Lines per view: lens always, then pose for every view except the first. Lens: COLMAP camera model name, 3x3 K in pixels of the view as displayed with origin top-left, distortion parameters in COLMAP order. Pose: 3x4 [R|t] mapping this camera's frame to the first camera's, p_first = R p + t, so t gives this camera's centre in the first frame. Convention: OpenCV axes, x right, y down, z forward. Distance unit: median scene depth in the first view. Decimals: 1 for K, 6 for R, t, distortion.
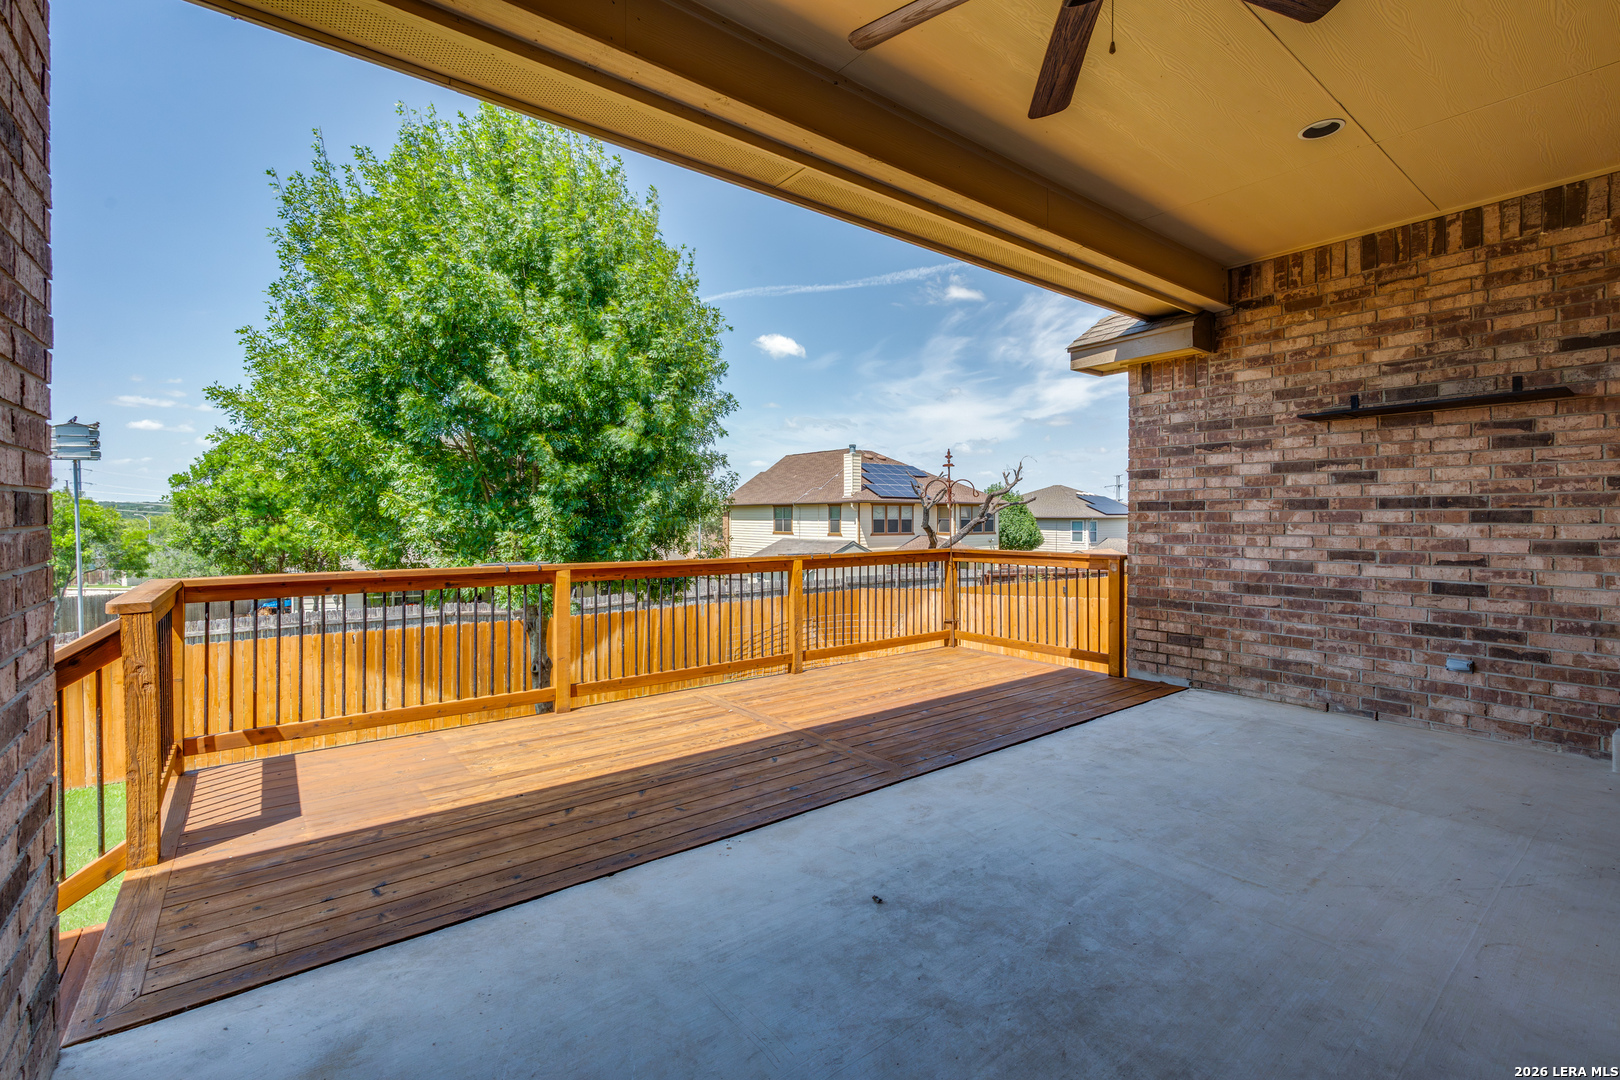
lens RADIAL K [[720.6, 0, 806.6], [0, 720.6, 525.3], [0, 0, 1]] dist [-0.004430, -0.000236]
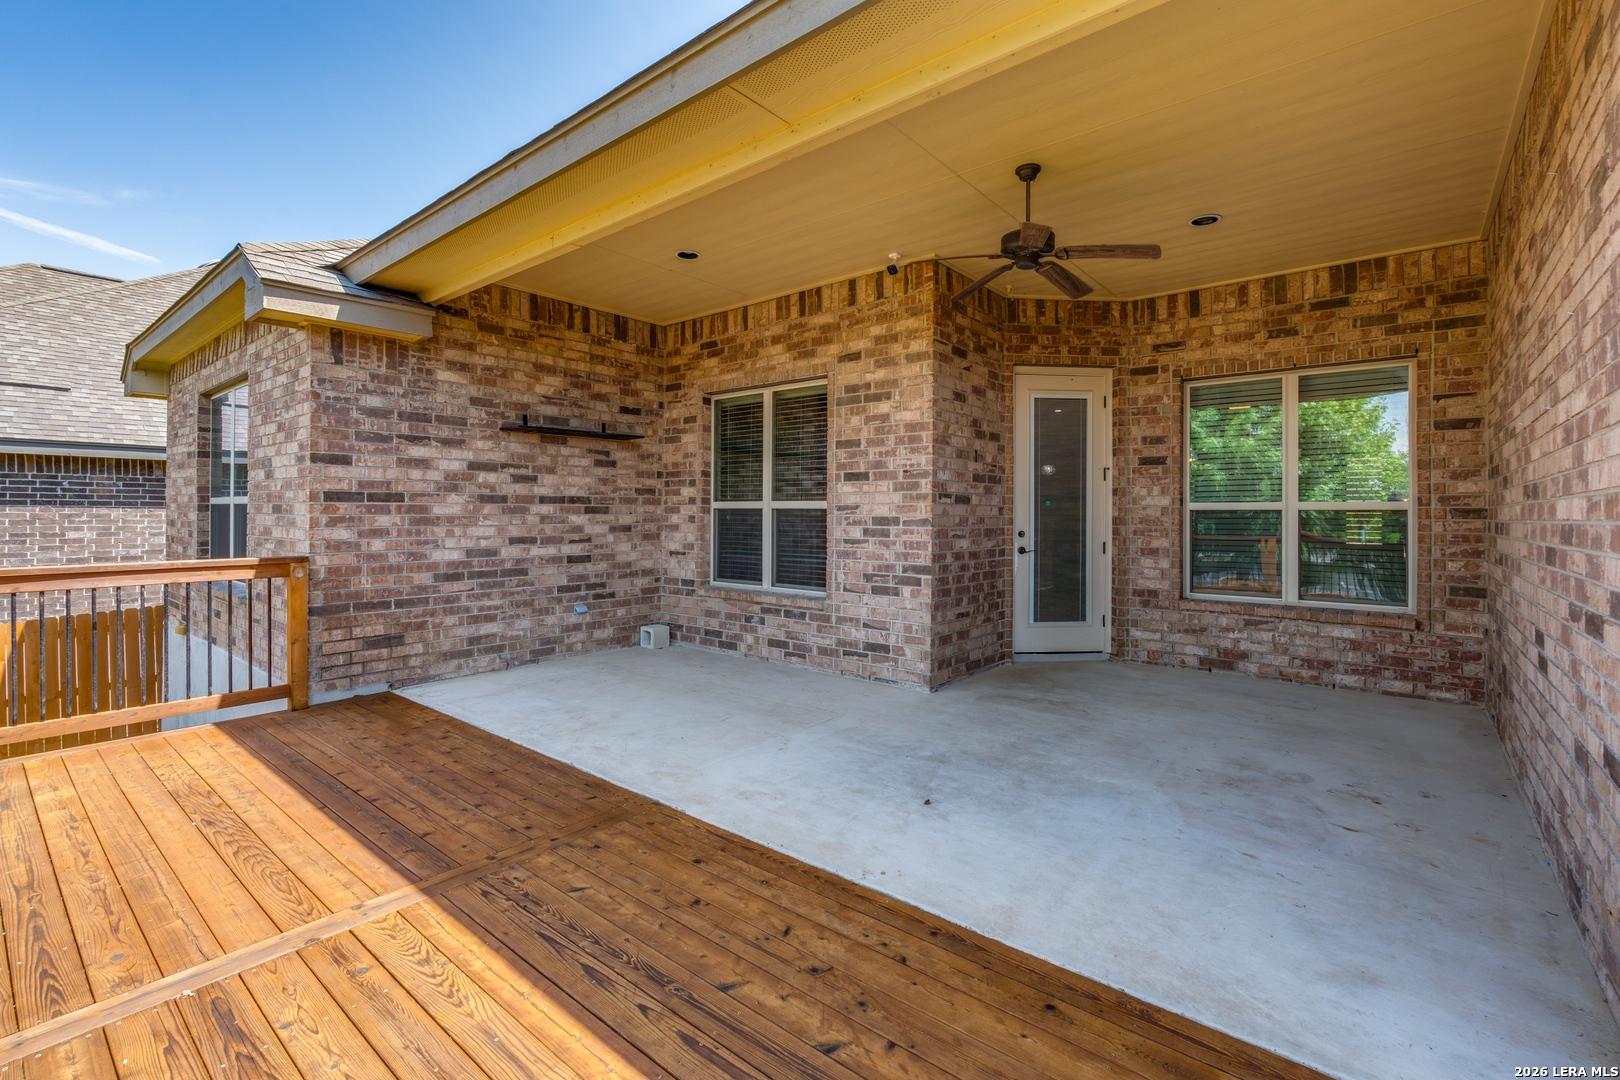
lens RADIAL K [[720.6, 0, 809.8], [0, 720.6, 513.6], [0, 0, 1]] dist [-0.004430, -0.000236]
pose [[-0.222355, -0.003050, 0.974961, -0.601877], [0.007700, 0.999958, 0.004884, -0.007592], [-0.974935, 0.008593, -0.222322, 0.796451]]
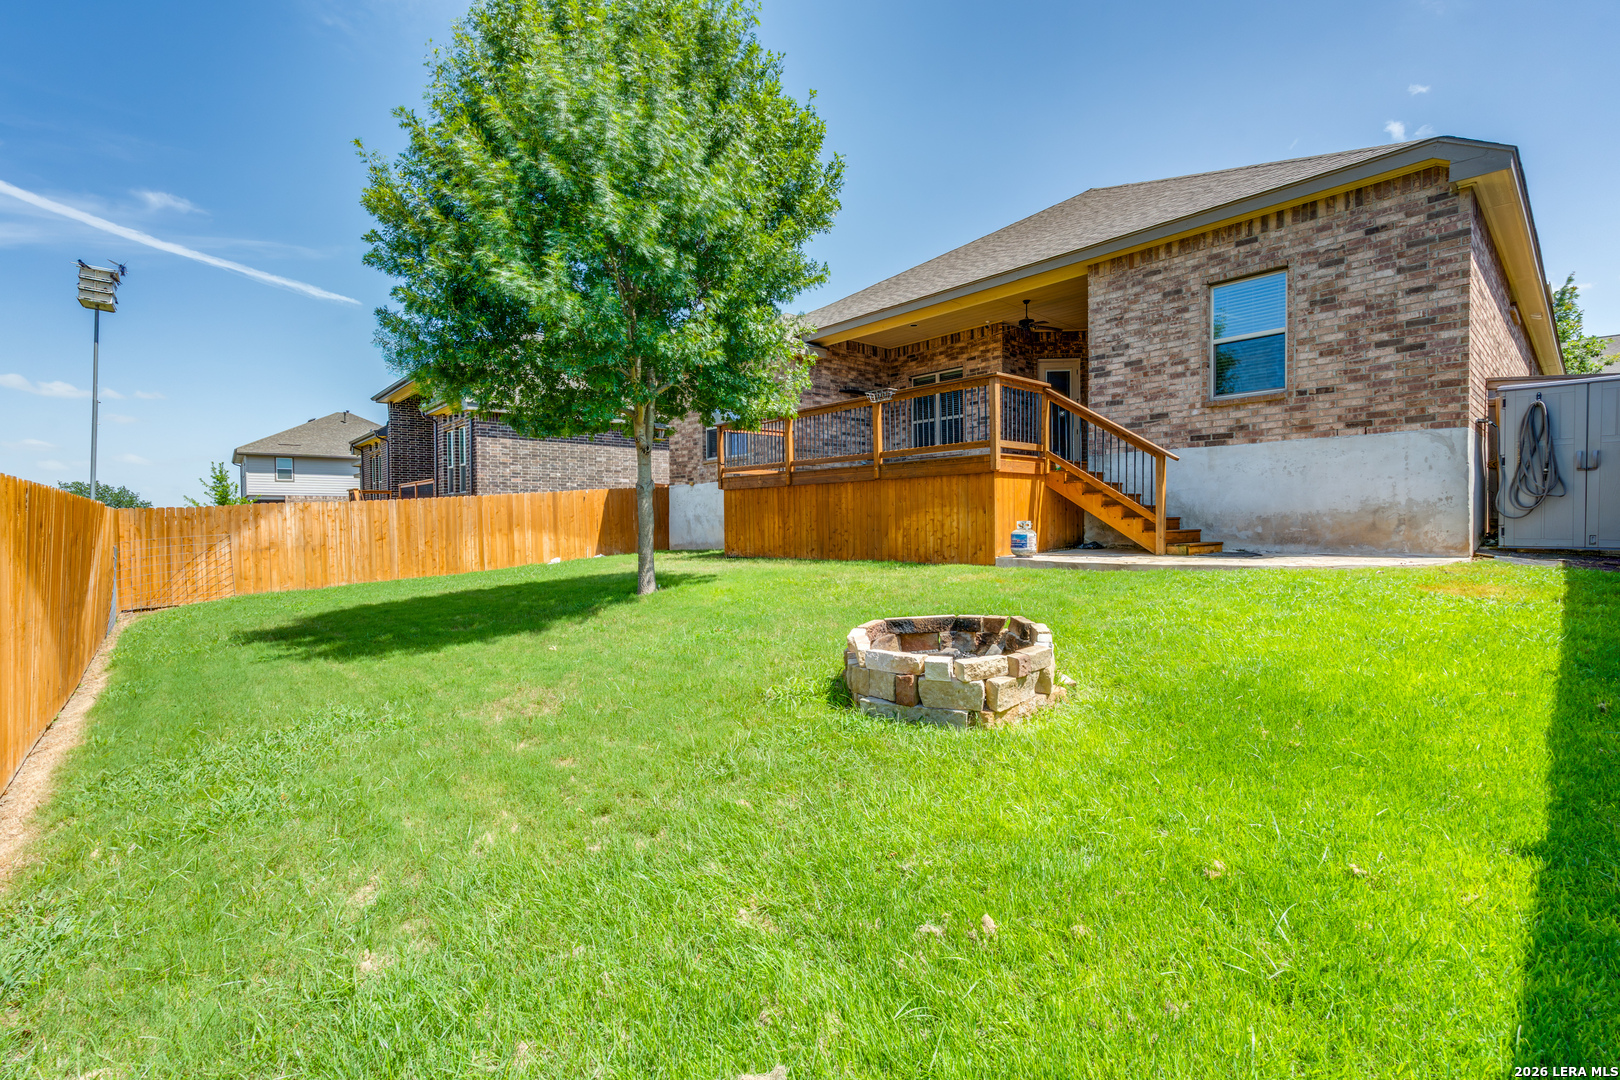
lens RADIAL K [[720.6, 0, 803.6], [0, 720.6, 531.2], [0, 0, 1]] dist [-0.004430, -0.000236]
pose [[-0.066134, -0.018171, 0.997645, -2.633770], [0.021261, 0.999582, 0.019616, 0.432580], [-0.997584, 0.022508, -0.065720, 1.443198]]
